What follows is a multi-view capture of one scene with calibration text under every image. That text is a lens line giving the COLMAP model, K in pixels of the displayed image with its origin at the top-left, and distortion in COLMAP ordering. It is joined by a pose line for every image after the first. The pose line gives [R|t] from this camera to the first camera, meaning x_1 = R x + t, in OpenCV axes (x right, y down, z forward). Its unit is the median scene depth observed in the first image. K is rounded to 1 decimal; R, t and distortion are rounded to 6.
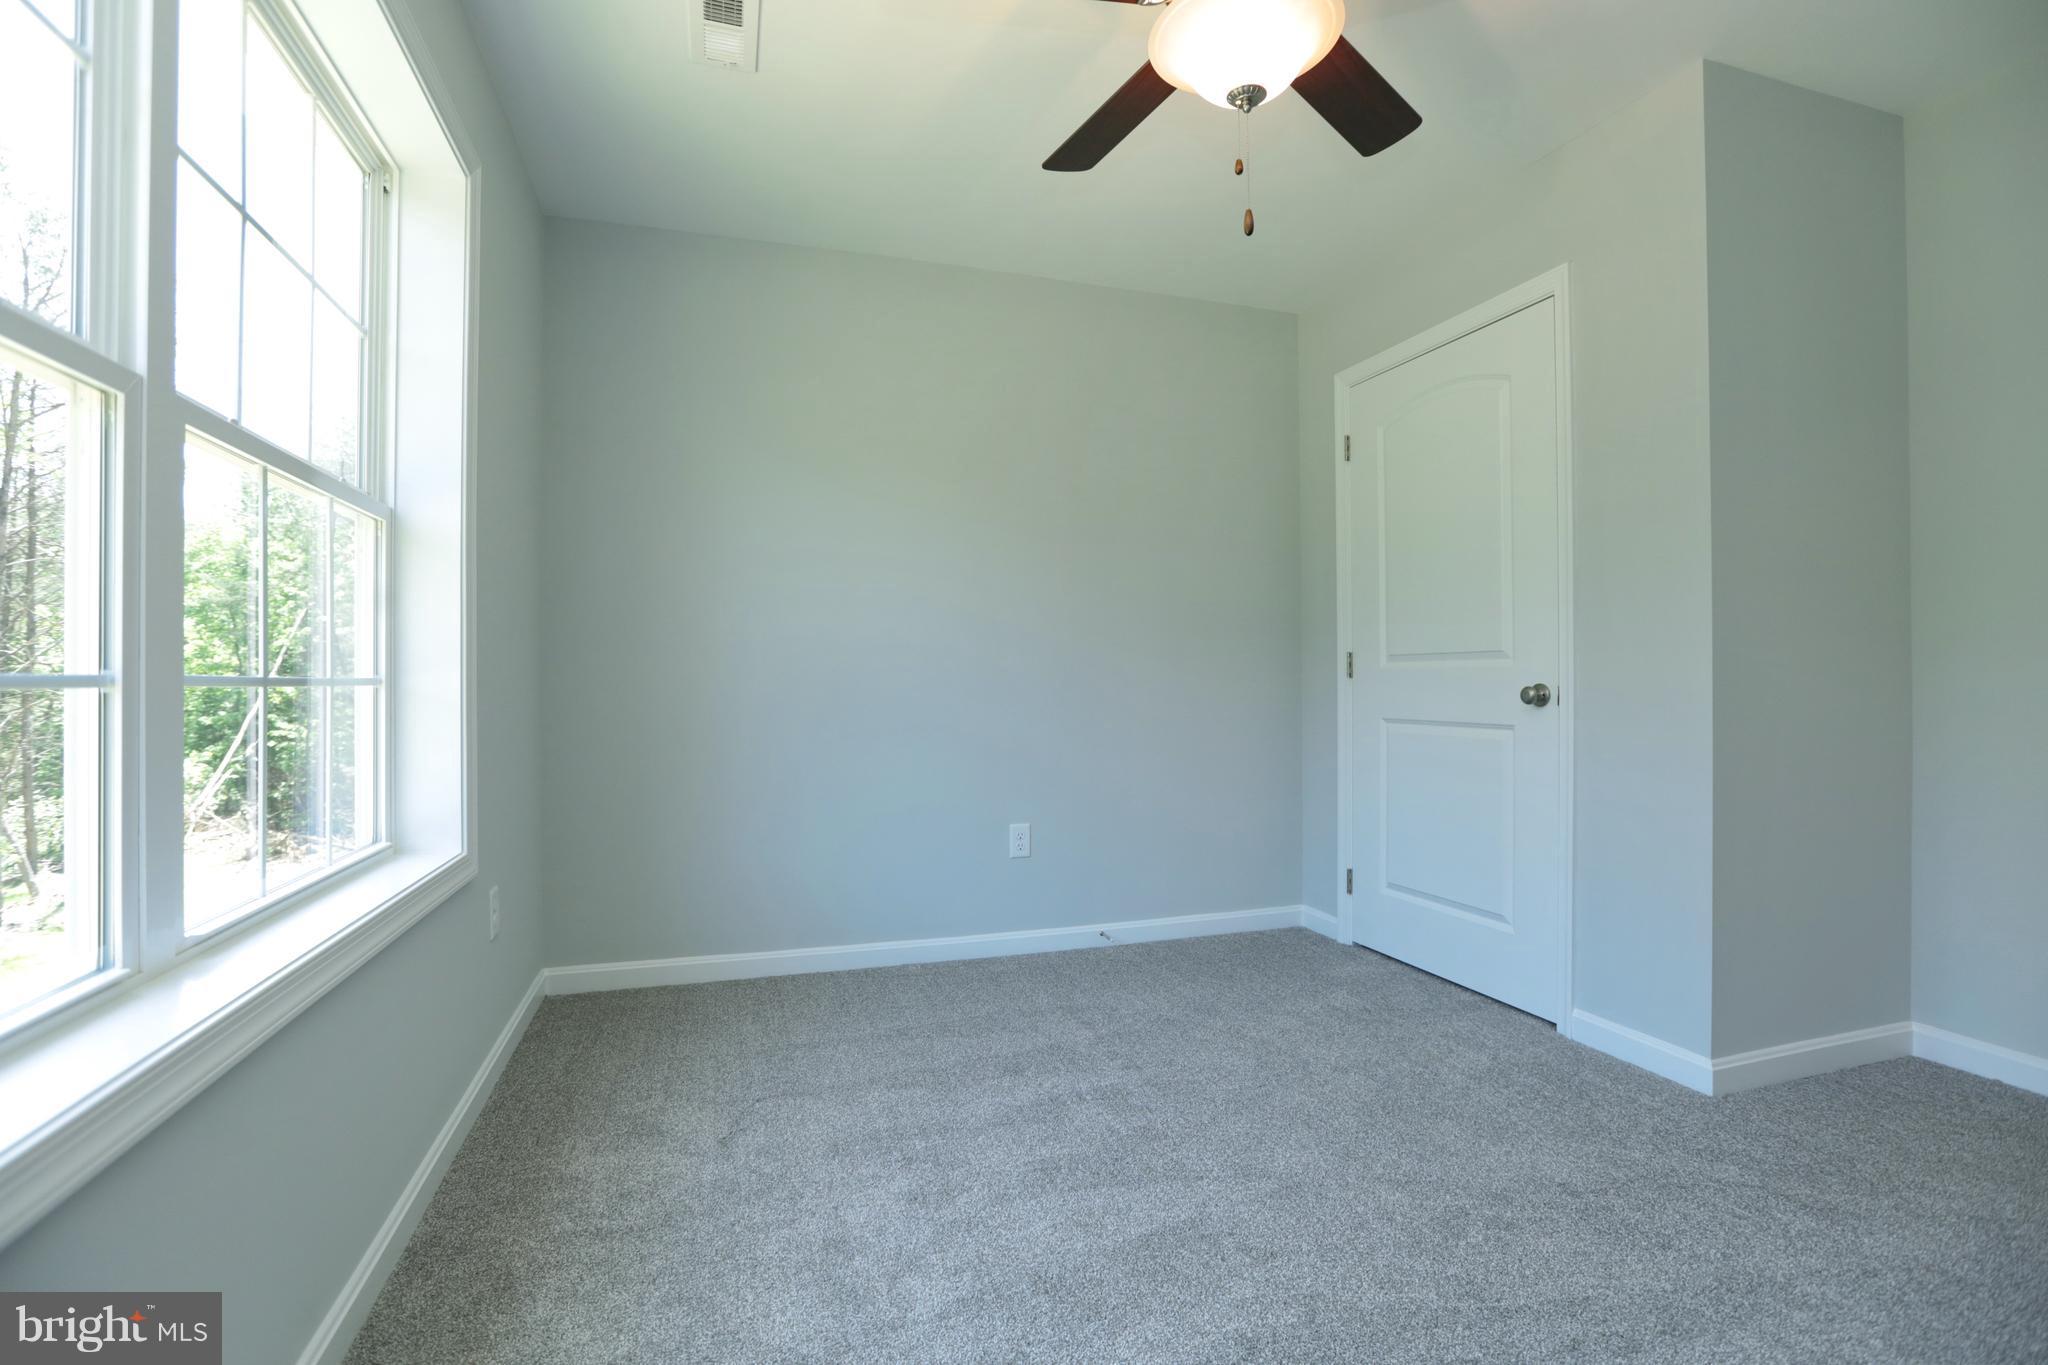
lens RADIAL K [[959.1, 0, 1024.0], [0, 959.1, 682.5], [0, 0, 1]] dist [-0.000850, 0.000250]
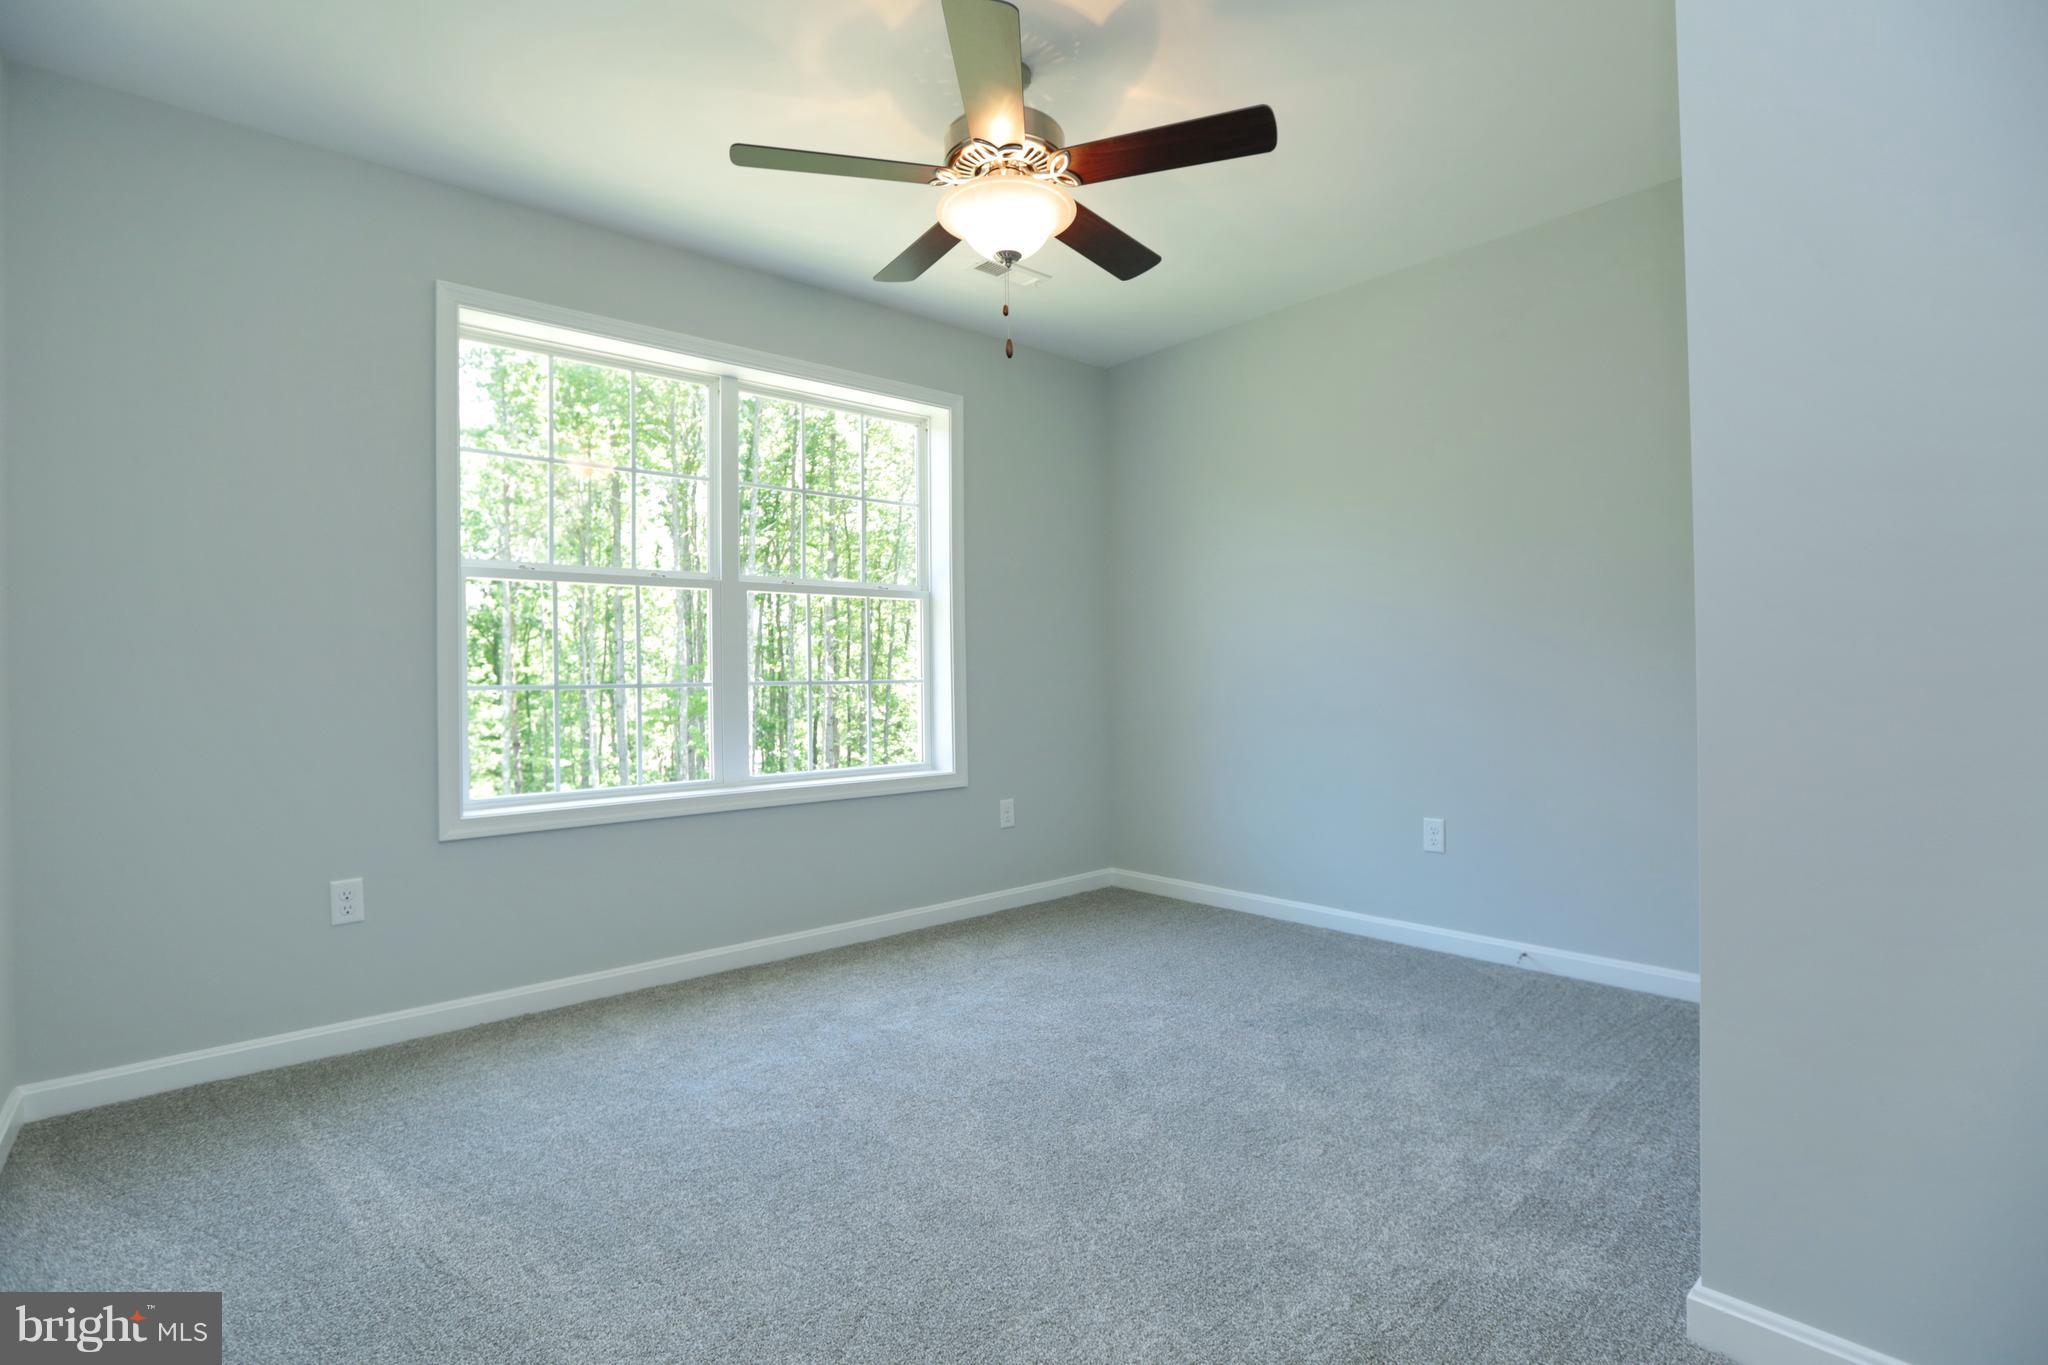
lens RADIAL K [[959.1, 0, 1024.0], [0, 959.1, 682.5], [0, 0, 1]] dist [-0.000850, 0.000250]
pose [[0.396557, -0.002654, -0.918006, 0.924351], [0.020729, 0.999767, 0.006064, -0.007945], [0.917776, -0.021434, 0.396519, 0.289624]]
